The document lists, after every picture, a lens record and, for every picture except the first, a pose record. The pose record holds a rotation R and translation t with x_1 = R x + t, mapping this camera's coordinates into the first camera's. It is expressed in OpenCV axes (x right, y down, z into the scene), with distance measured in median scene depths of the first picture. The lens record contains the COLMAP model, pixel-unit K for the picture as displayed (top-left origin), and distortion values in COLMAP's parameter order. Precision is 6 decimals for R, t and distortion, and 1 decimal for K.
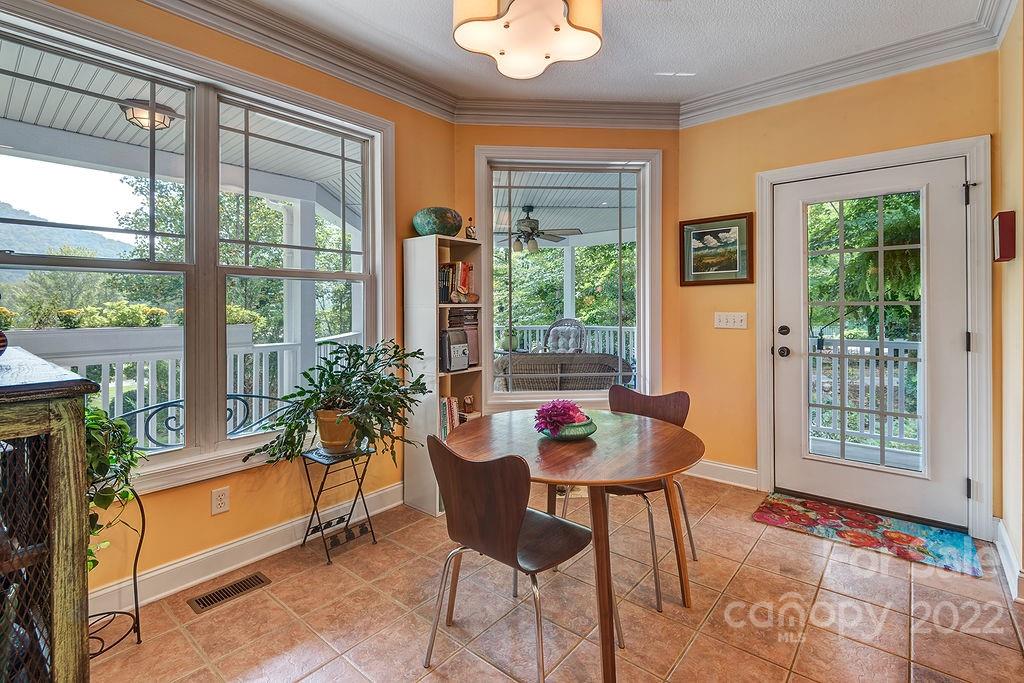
lens RADIAL K [[472.7, 0, 492.8], [0, 472.7, 307.7], [0, 0, 1]] dist [0.008808, -0.008042]
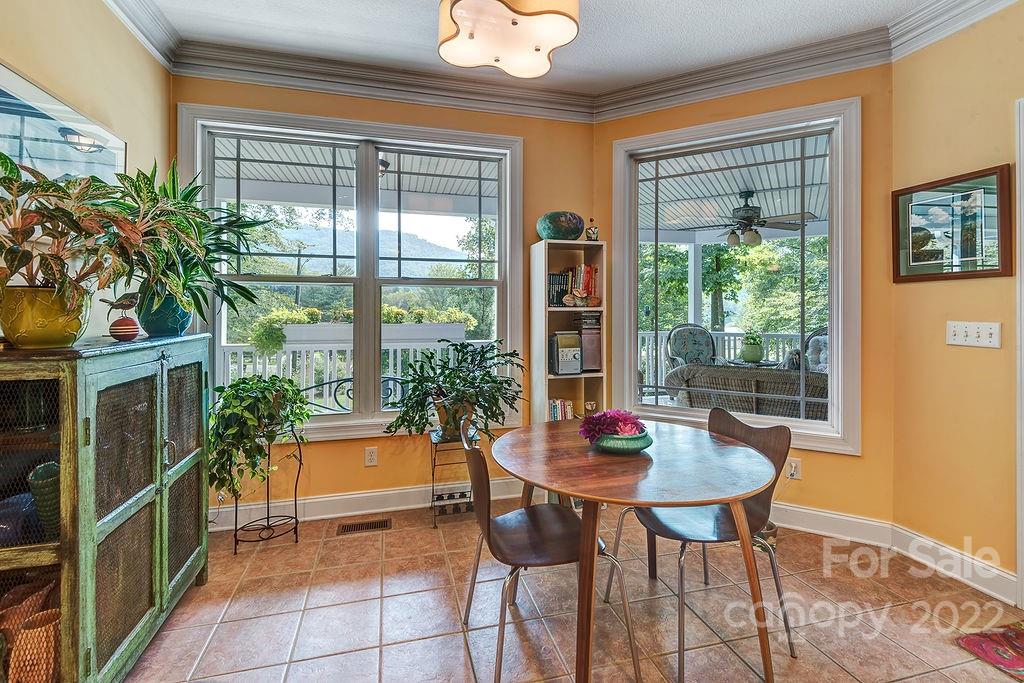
lens RADIAL K [[472.7, 0, 528.0], [0, 472.7, 309.5], [0, 0, 1]] dist [0.008808, -0.008042]
pose [[0.824735, 0.006108, -0.565486, 0.409345], [-0.005507, 0.999981, 0.002769, -0.005387], [0.565493, 0.000831, 0.824753, 0.129046]]
